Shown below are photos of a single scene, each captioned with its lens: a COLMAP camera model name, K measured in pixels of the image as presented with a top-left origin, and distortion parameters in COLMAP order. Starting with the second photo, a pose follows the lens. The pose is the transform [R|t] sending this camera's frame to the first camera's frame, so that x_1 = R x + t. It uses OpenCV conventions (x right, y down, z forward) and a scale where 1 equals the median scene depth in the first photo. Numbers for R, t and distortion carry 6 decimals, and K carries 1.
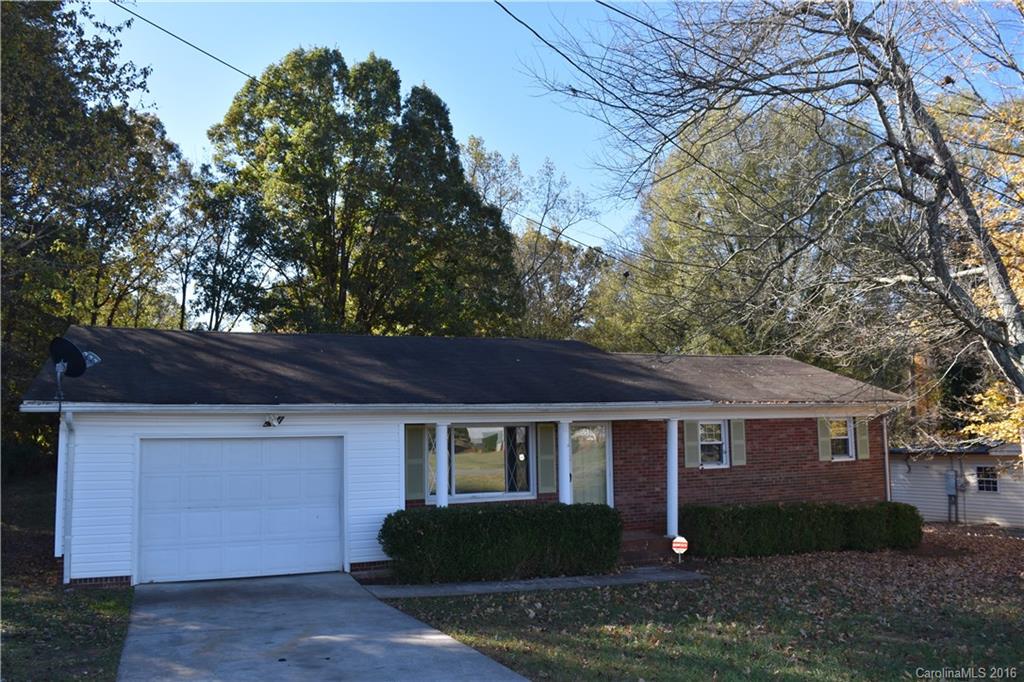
lens RADIAL K [[801.5, 0, 512.0], [0, 801.5, 341.0], [0, 0, 1]] dist [-0.071308, -0.002697]
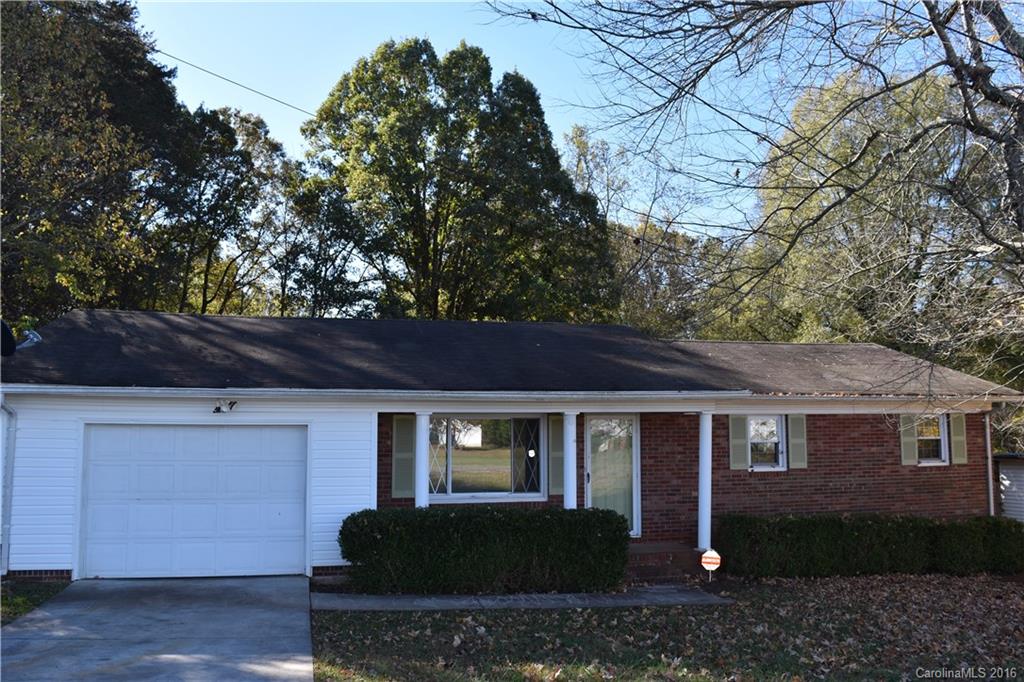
lens RADIAL K [[801.5, 0, 512.0], [0, 801.5, 341.0], [0, 0, 1]] dist [-0.071308, -0.002697]
pose [[0.986391, -0.002683, -0.164396, 0.124157], [0.003034, 0.999994, 0.001883, 0.017600], [0.164390, -0.002356, 0.986393, 0.113698]]
